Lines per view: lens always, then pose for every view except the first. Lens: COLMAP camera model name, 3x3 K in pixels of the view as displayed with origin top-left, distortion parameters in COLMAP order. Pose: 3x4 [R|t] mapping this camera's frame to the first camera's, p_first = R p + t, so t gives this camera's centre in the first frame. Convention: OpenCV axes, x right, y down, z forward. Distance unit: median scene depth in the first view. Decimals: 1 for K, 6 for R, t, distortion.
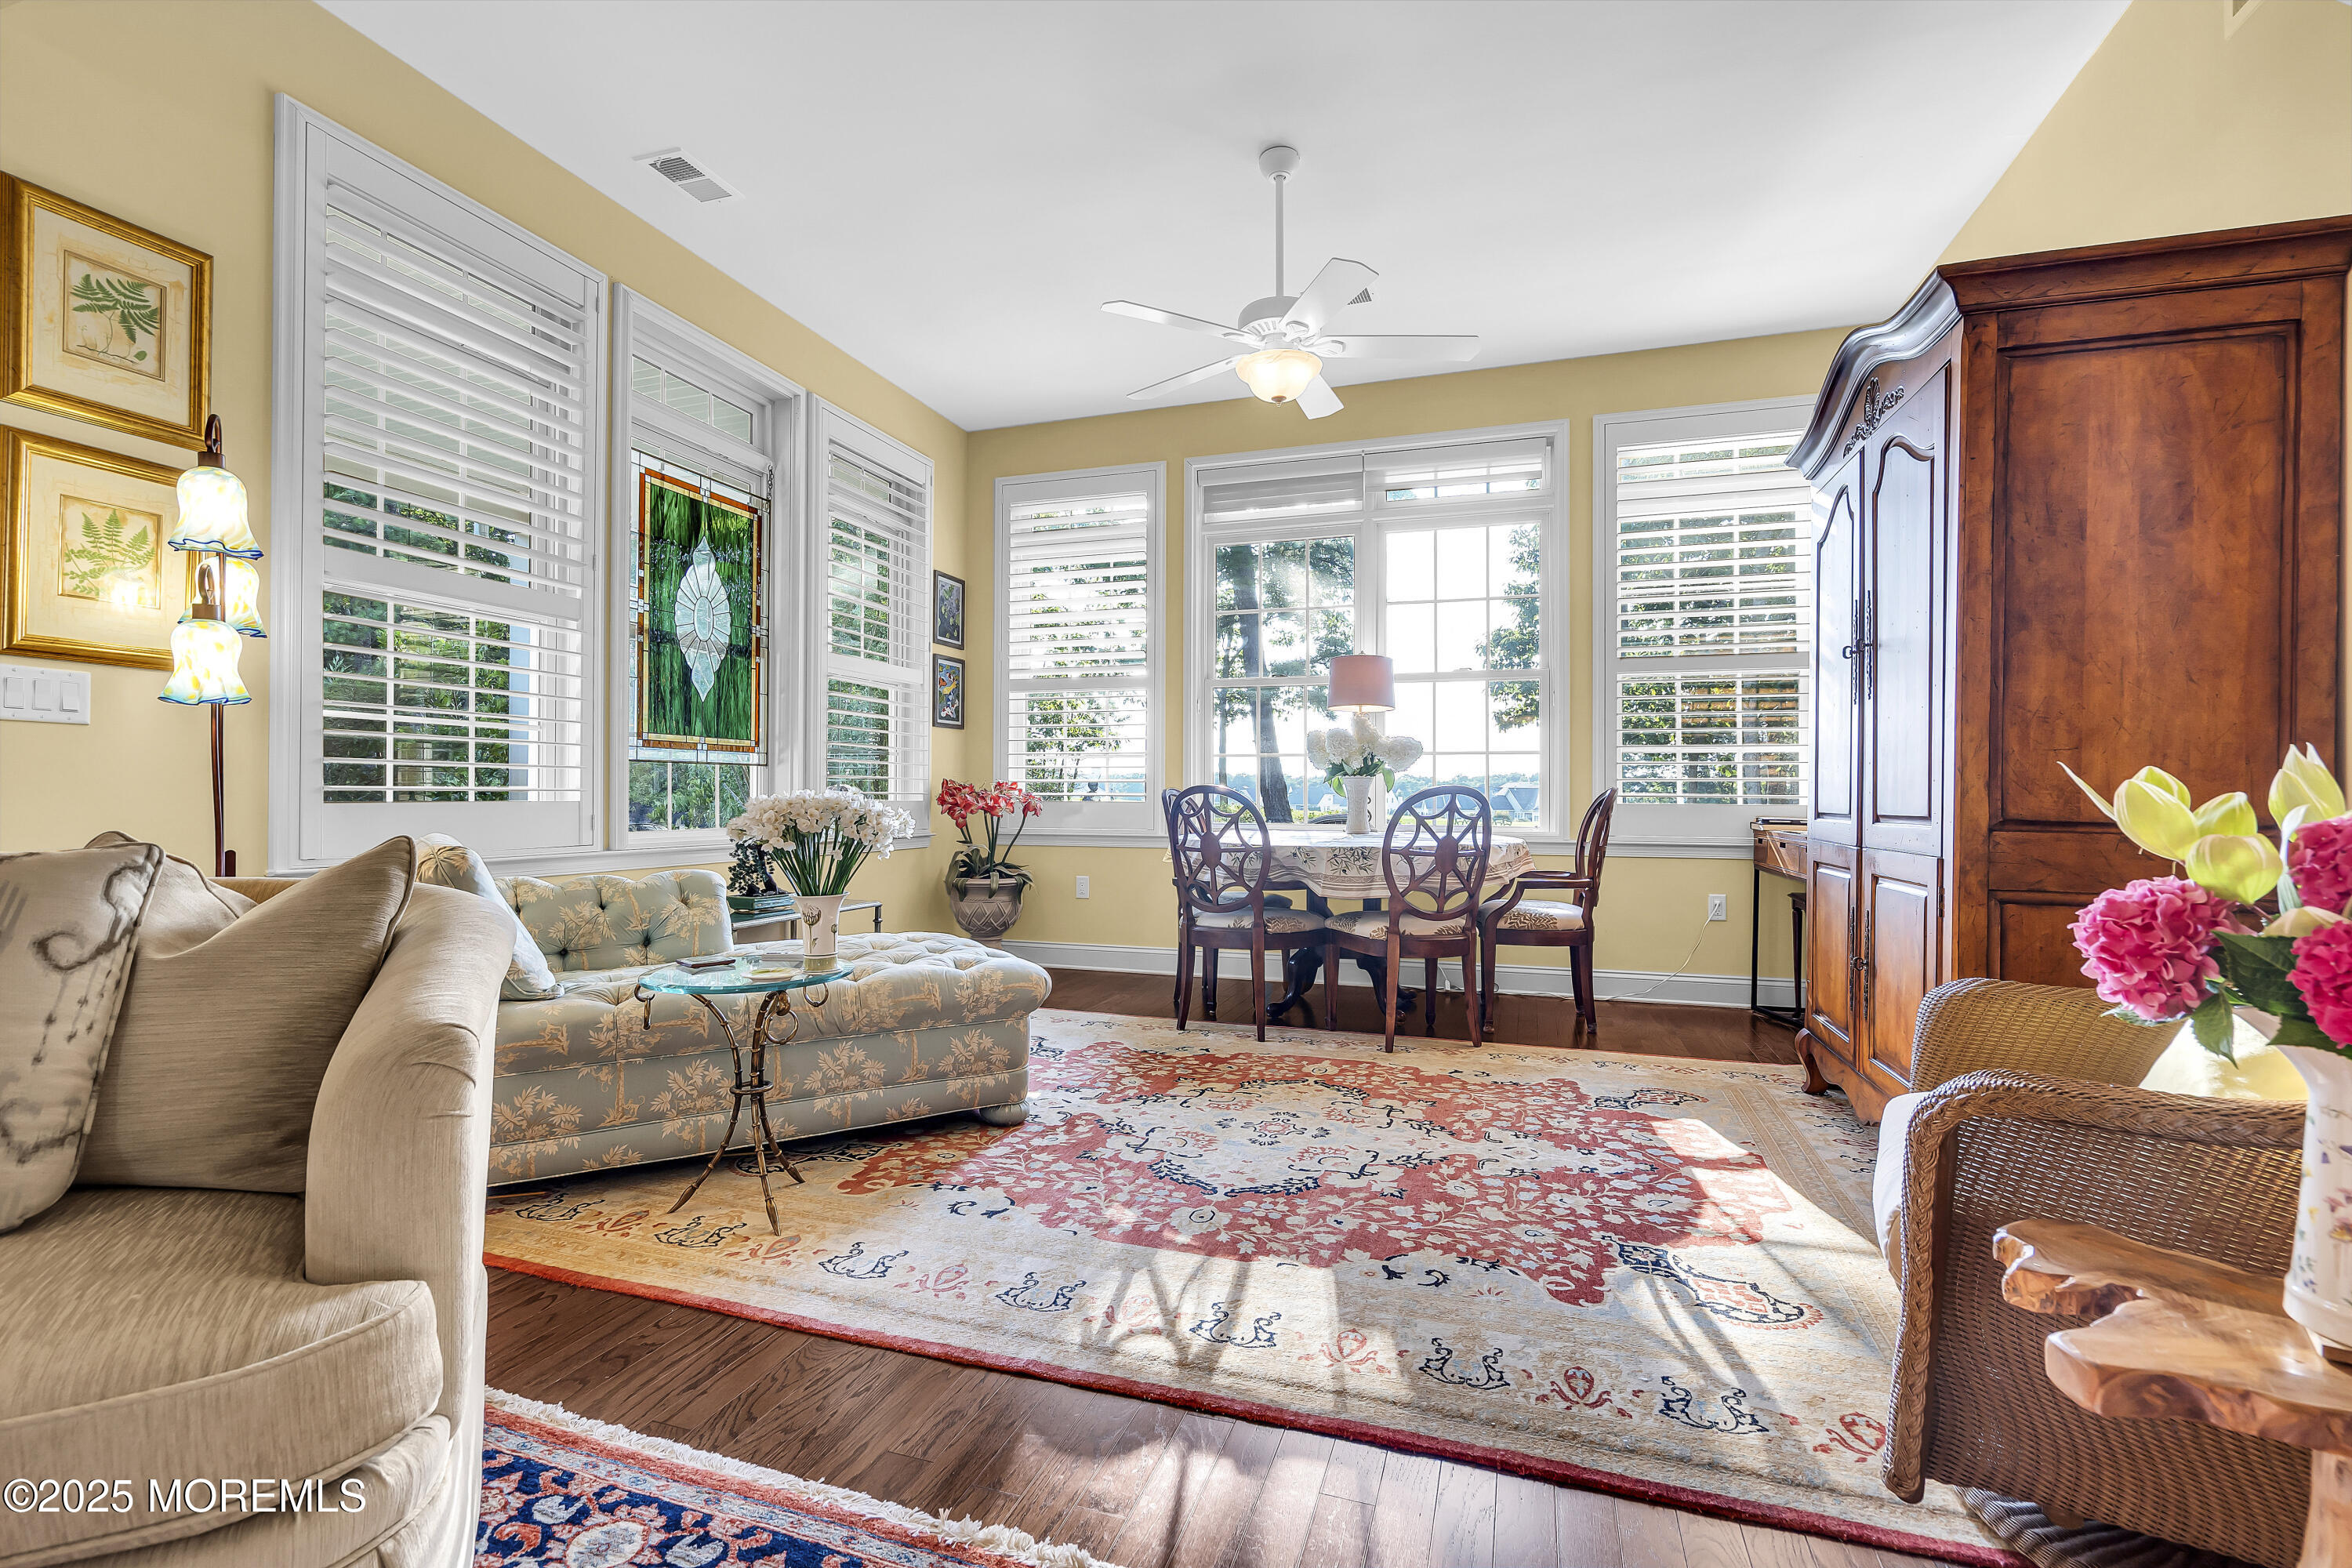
lens RADIAL K [[1062.2, 0, 1176.0], [0, 1062.2, 784.0], [0, 0, 1]] dist [-0.004476, -0.000124]
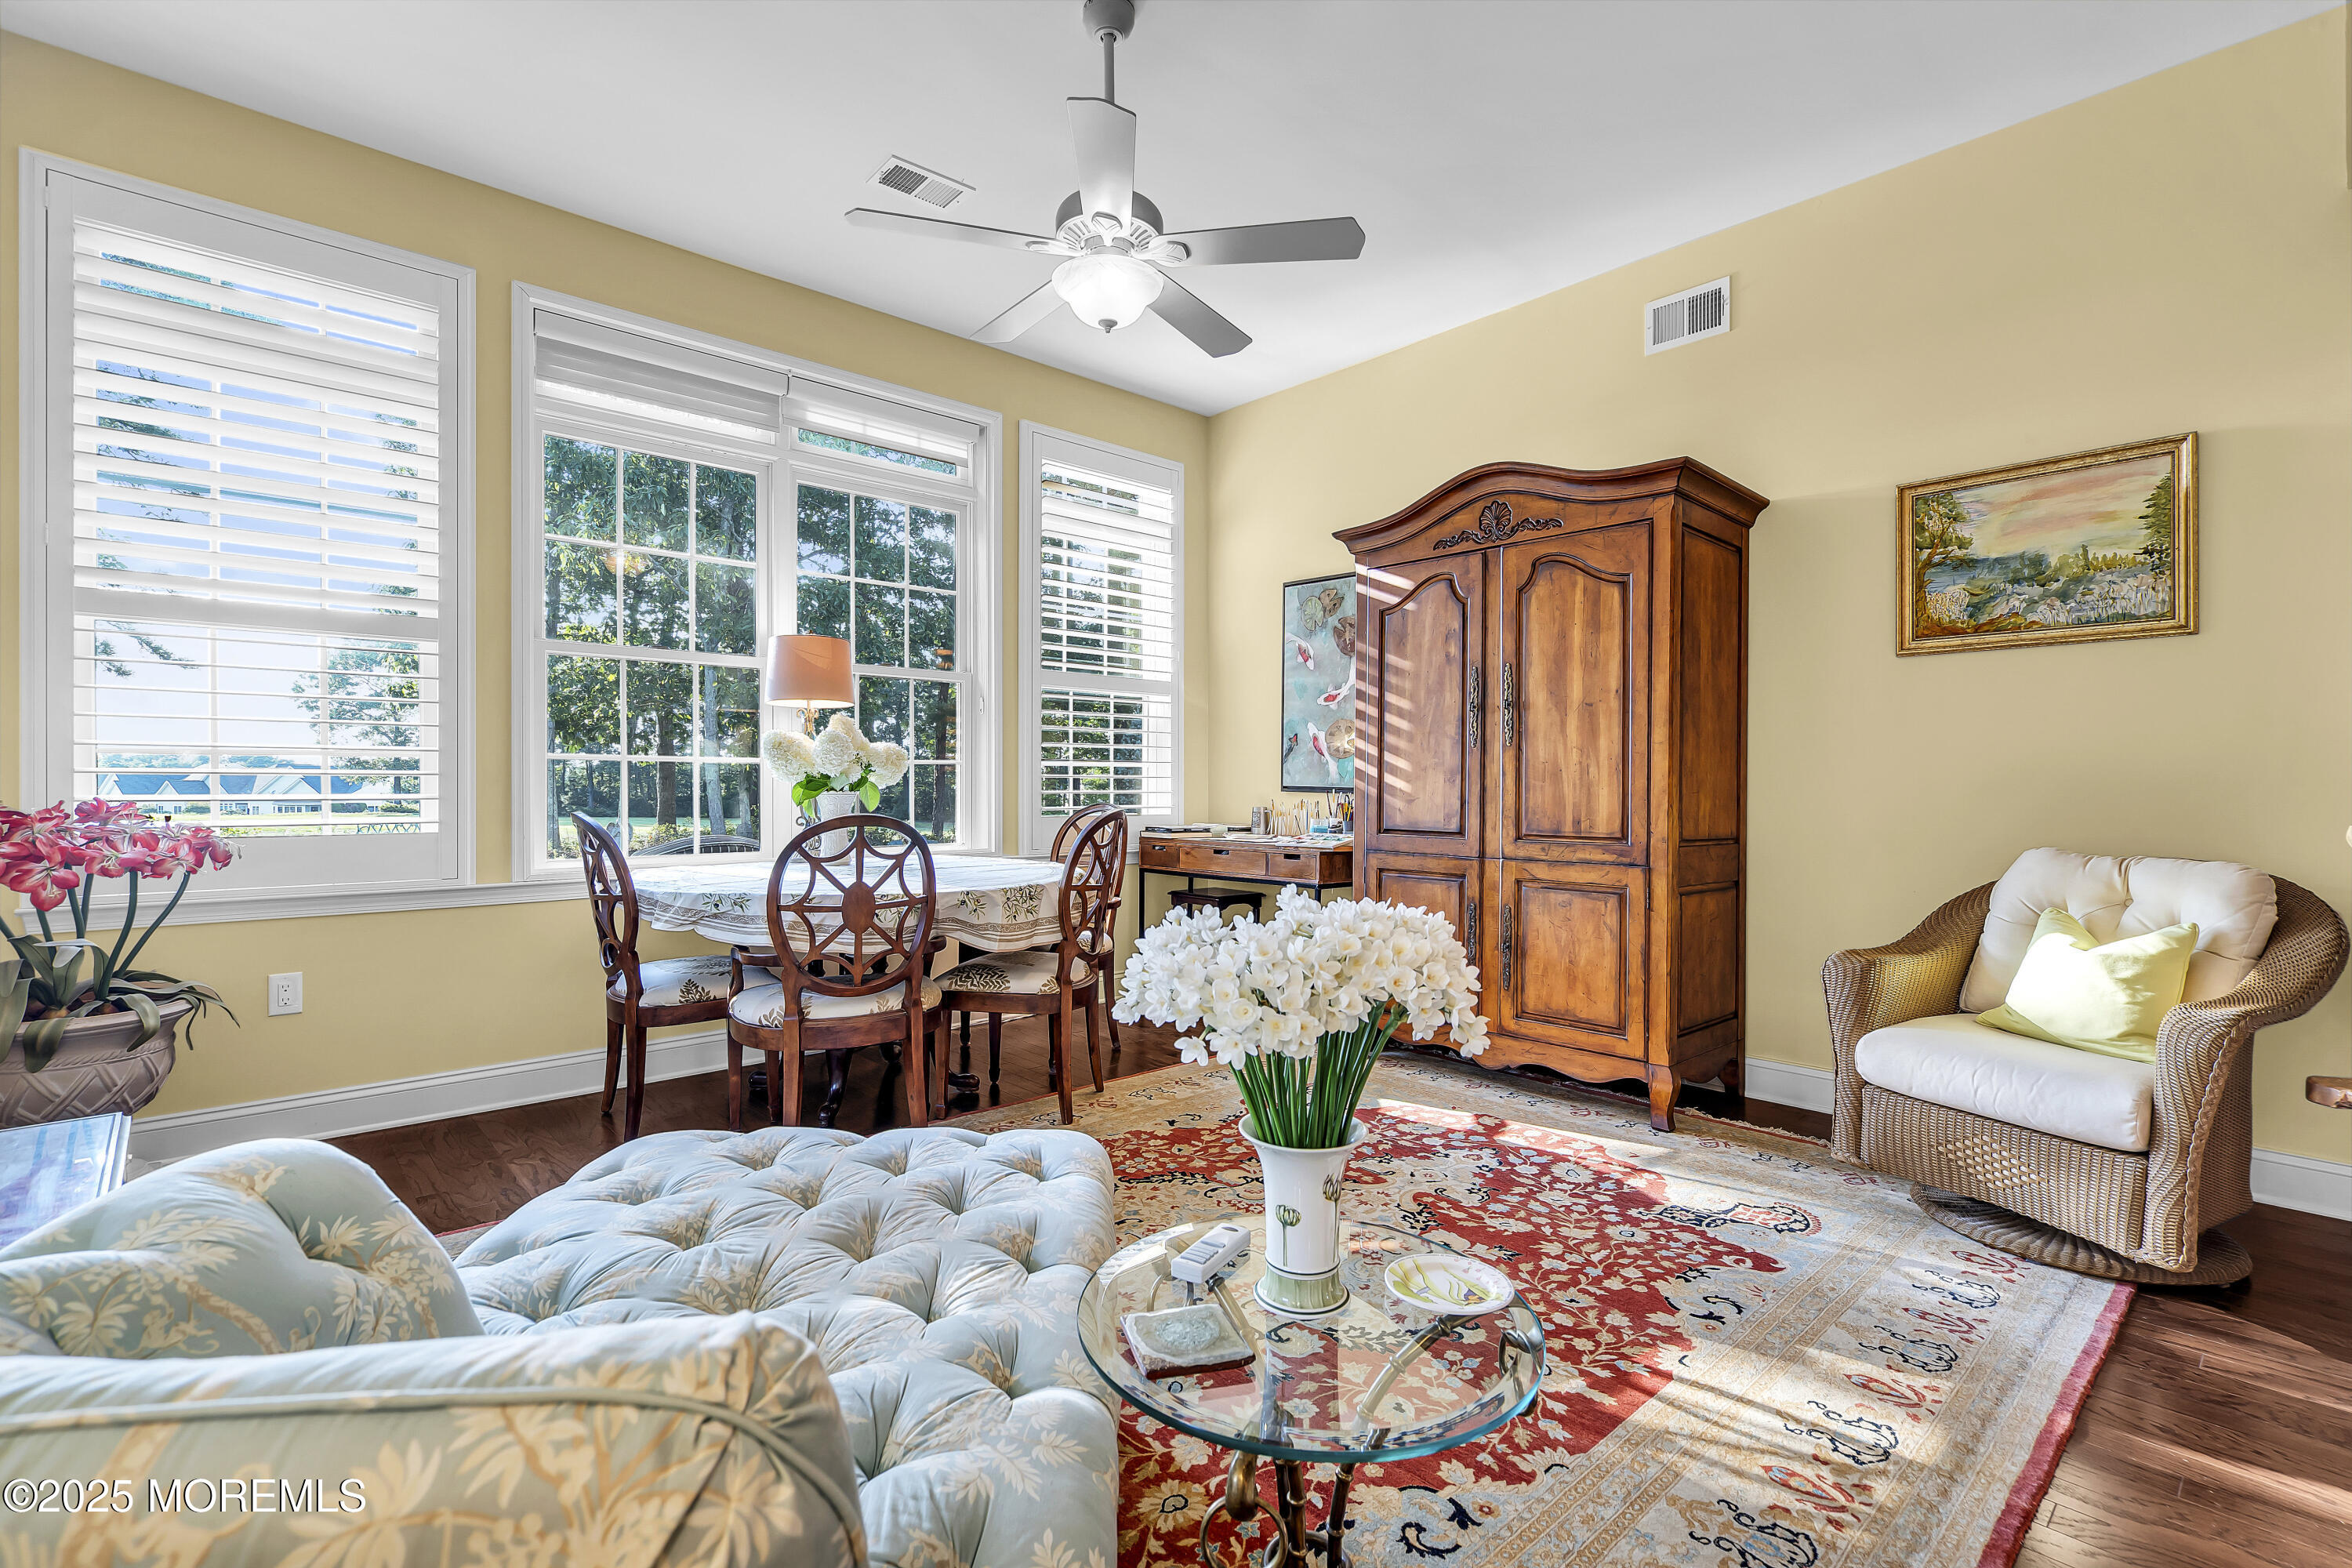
lens RADIAL K [[1062.2, 0, 1176.0], [0, 1062.2, 784.0], [0, 0, 1]] dist [-0.004476, -0.000124]
pose [[0.494177, -0.003804, 0.869353, -0.742560], [-0.009947, 0.999900, 0.010030, -0.044047], [-0.869305, -0.013604, 0.494090, 0.757509]]
